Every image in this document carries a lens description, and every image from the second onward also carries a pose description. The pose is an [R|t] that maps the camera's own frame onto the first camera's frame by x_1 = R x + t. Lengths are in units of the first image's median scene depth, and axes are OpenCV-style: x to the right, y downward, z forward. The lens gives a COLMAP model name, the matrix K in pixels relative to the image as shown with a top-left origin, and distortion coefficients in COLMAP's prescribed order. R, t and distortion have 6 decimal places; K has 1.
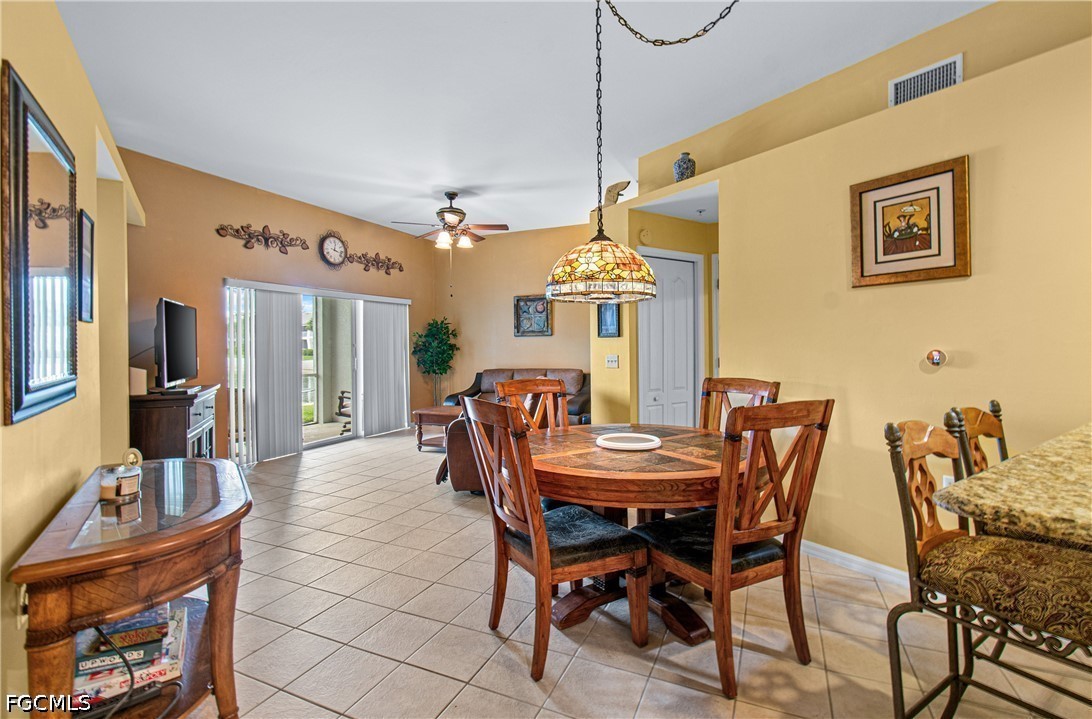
lens RADIAL K [[497.8, 0, 549.2], [0, 497.8, 342.4], [0, 0, 1]] dist [0.002346, 0.000108]
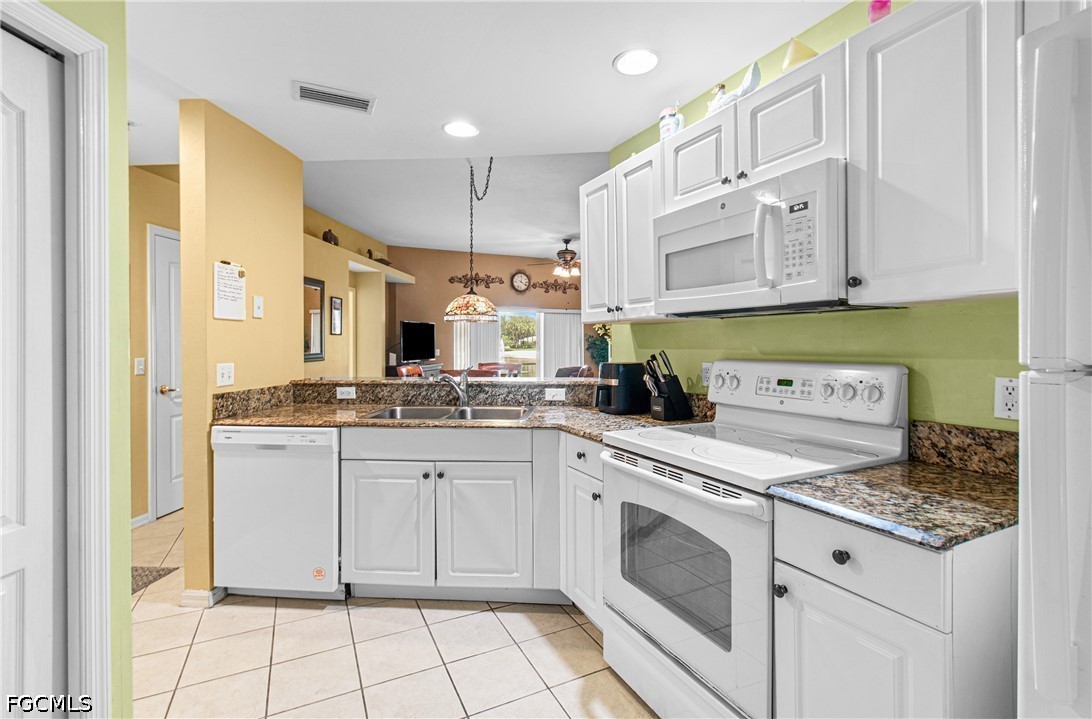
lens RADIAL K [[481.6, 0, 542.6], [0, 481.6, 344.4], [0, 0, 1]] dist [0.001417, -0.000056]
pose [[0.779787, 0.007552, -0.625999, 1.413526], [-0.001216, 0.999944, 0.010547, -0.014368], [0.626043, -0.007463, 0.779753, -0.332934]]
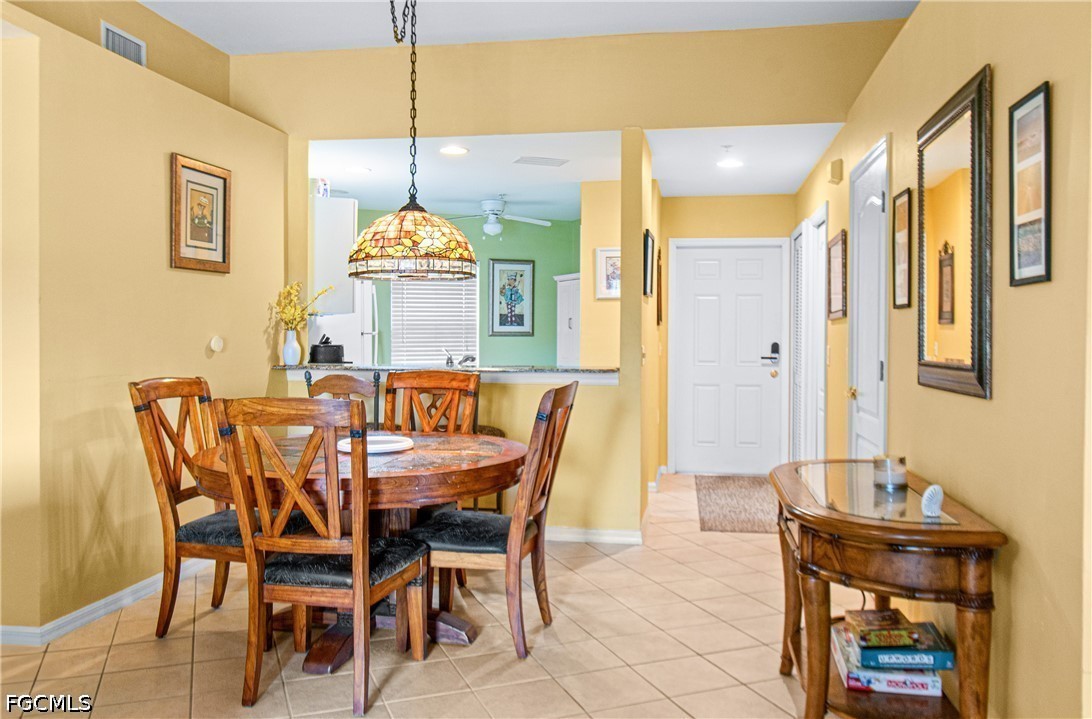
lens RADIAL K [[879.6, 0, 543.9], [0, 879.6, 332.1], [0, 0, 1]] dist [-0.002591, -0.000889]
pose [[-0.706427, 0.005192, 0.707767, -0.996131], [-0.001116, 0.999964, -0.008449, 0.019082], [-0.707785, -0.006759, -0.706396, 1.678272]]
